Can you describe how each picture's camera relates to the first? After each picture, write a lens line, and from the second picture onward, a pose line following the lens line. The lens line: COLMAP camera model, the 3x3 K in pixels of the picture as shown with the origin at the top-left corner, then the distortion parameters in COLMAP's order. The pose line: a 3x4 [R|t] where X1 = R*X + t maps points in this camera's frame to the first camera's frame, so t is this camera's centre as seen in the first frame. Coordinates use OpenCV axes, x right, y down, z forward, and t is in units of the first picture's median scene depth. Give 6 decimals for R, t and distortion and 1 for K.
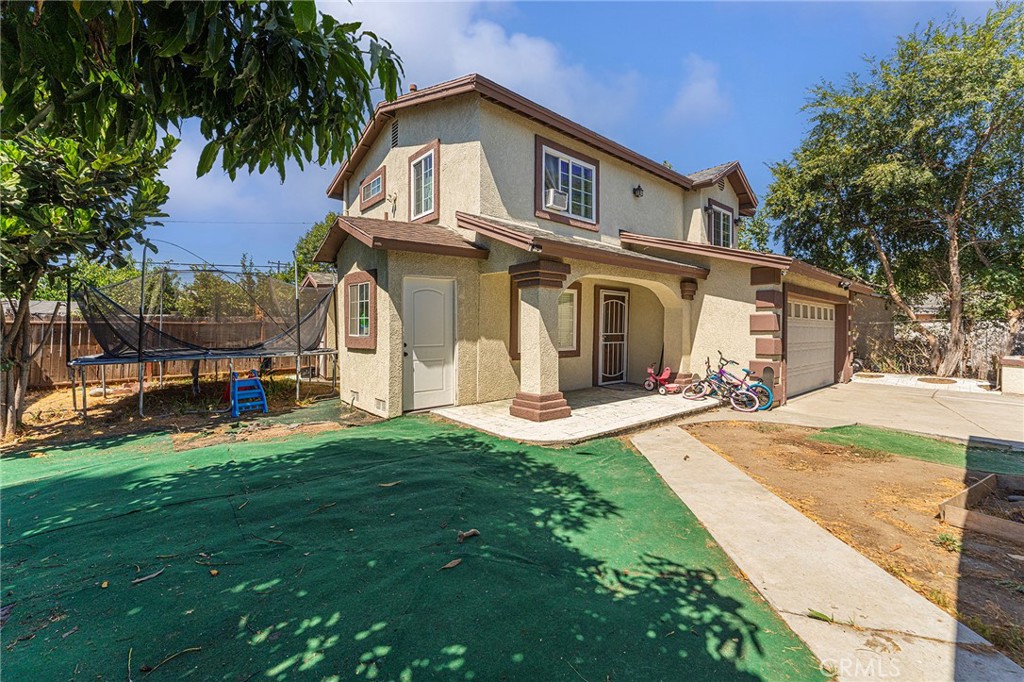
lens RADIAL K [[414.1, 0, 512.6], [0, 414.1, 324.5], [0, 0, 1]] dist [-0.000413, -0.000188]
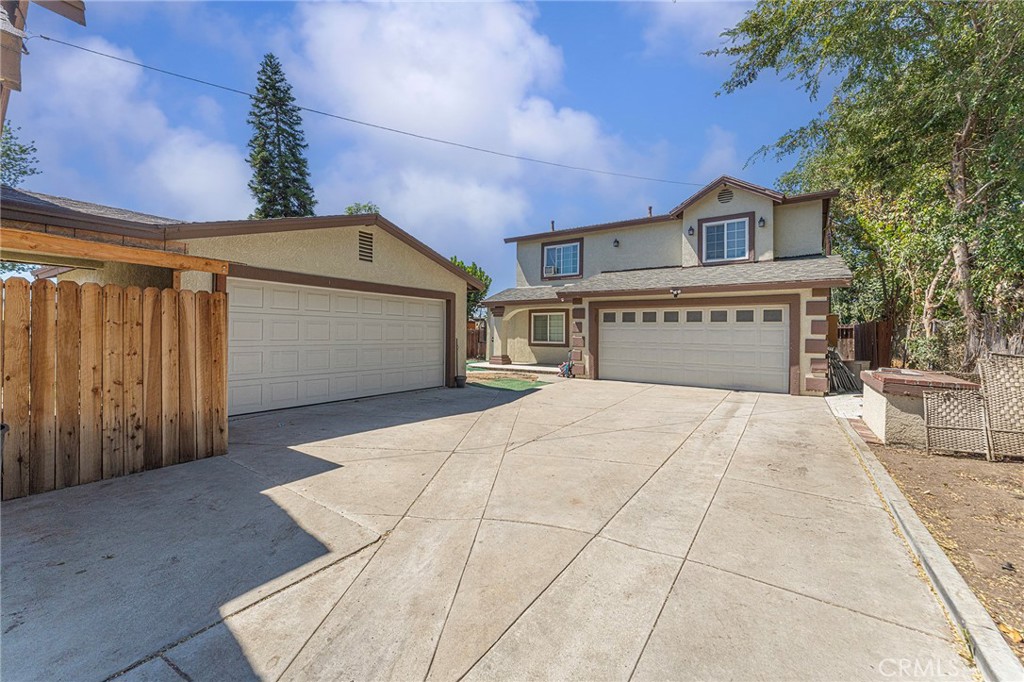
lens RADIAL K [[409.0, 0, 515.9], [0, 409.0, 332.0], [0, 0, 1]] dist [-0.001827, -0.000344]
pose [[0.265685, -0.006061, -0.964041, 1.955889], [0.001686, 0.999982, -0.005822, 0.018945], [0.964058, -0.000079, 0.265690, 0.280166]]
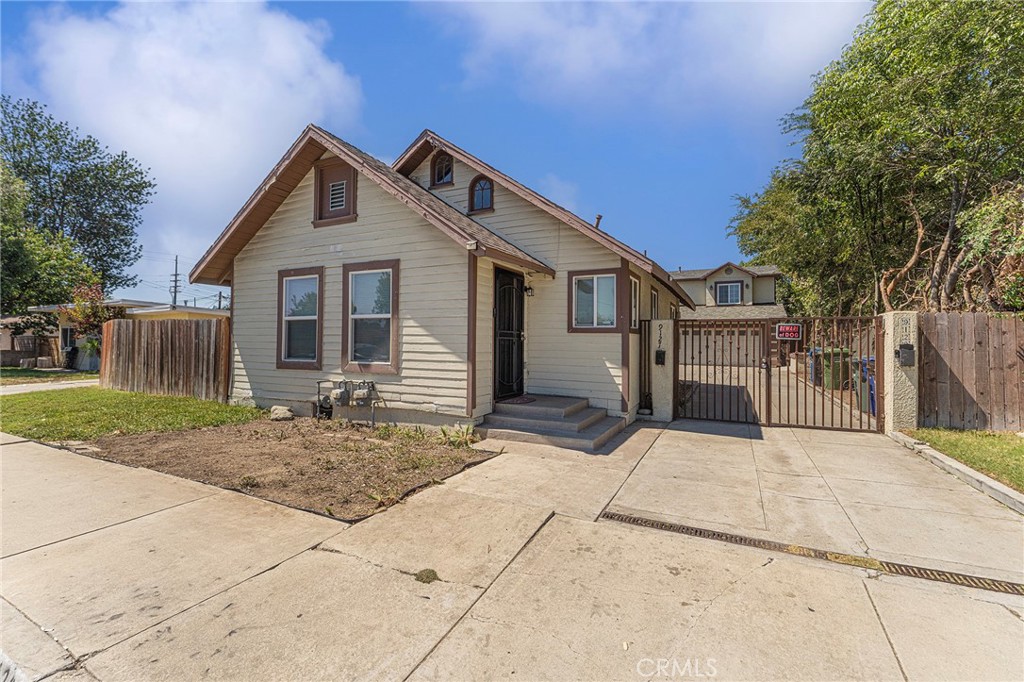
lens RADIAL K [[450.9, 0, 512.0], [0, 450.9, 341.0], [0, 0, 1]] dist [0.000063, 0.000002]
pose [[0.384673, -0.006630, -0.923029, 3.117894], [0.006014, 0.999971, -0.004676, 0.022733], [0.923033, -0.003752, 0.384701, -1.281138]]
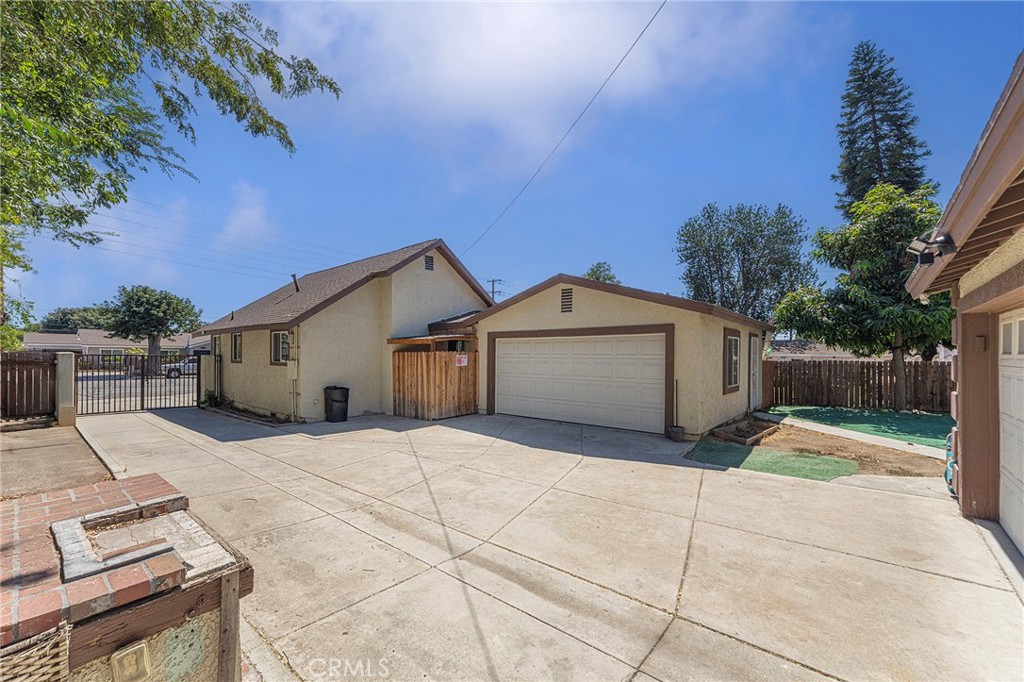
lens RADIAL K [[416.9, 0, 513.7], [0, 416.9, 356.5], [0, 0, 1]] dist [-0.001294, 0.000034]
pose [[-0.987991, -0.010815, -0.154135, 1.267039], [-0.009052, 0.999885, -0.012138, -0.009411], [0.154248, -0.010597, -0.987975, 1.372970]]
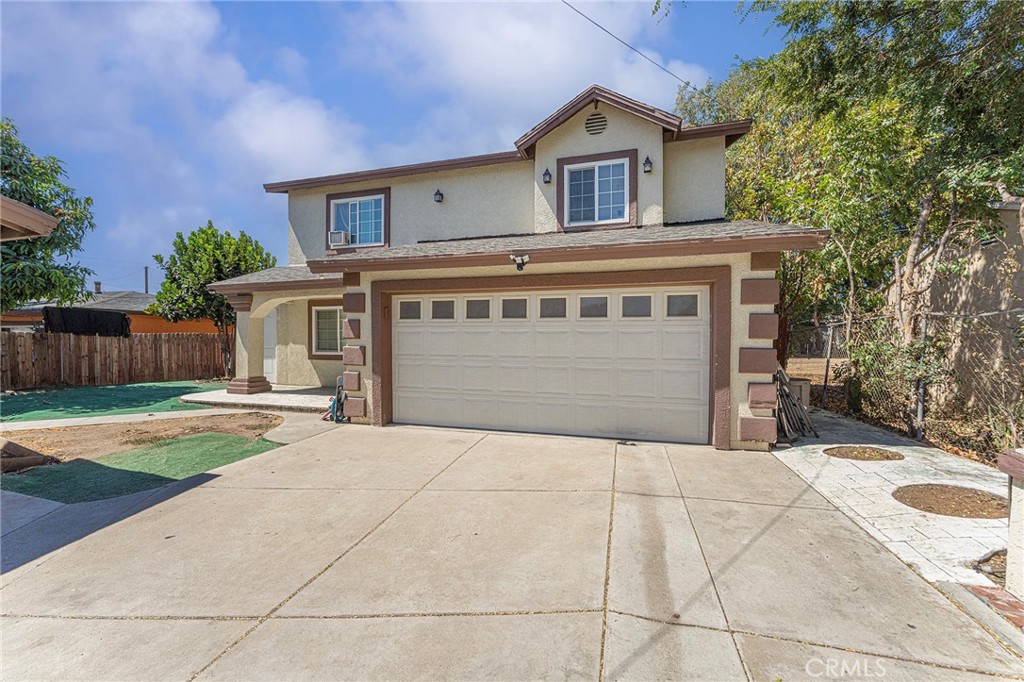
lens RADIAL K [[404.9, 0, 515.1], [0, 404.9, 340.9], [0, 0, 1]] dist [-0.000119, -0.000083]
pose [[0.555520, 0.004070, -0.831493, 1.409288], [0.012807, 0.999828, 0.013450, 0.010585], [0.831404, -0.018121, 0.555372, 0.720129]]
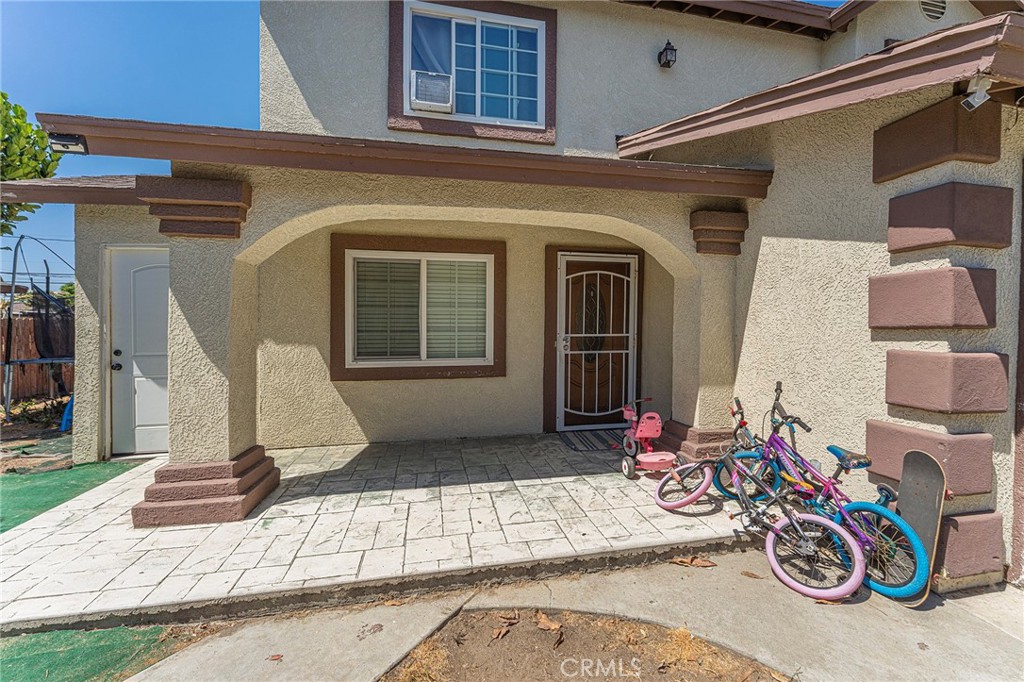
lens RADIAL K [[409.0, 0, 515.9], [0, 409.0, 332.0], [0, 0, 1]] dist [-0.001827, -0.000344]
pose [[0.880477, -0.001220, -0.474088, 0.442821], [0.010640, 0.999796, 0.017186, 0.009390], [0.473970, -0.020176, 0.880310, 0.544769]]
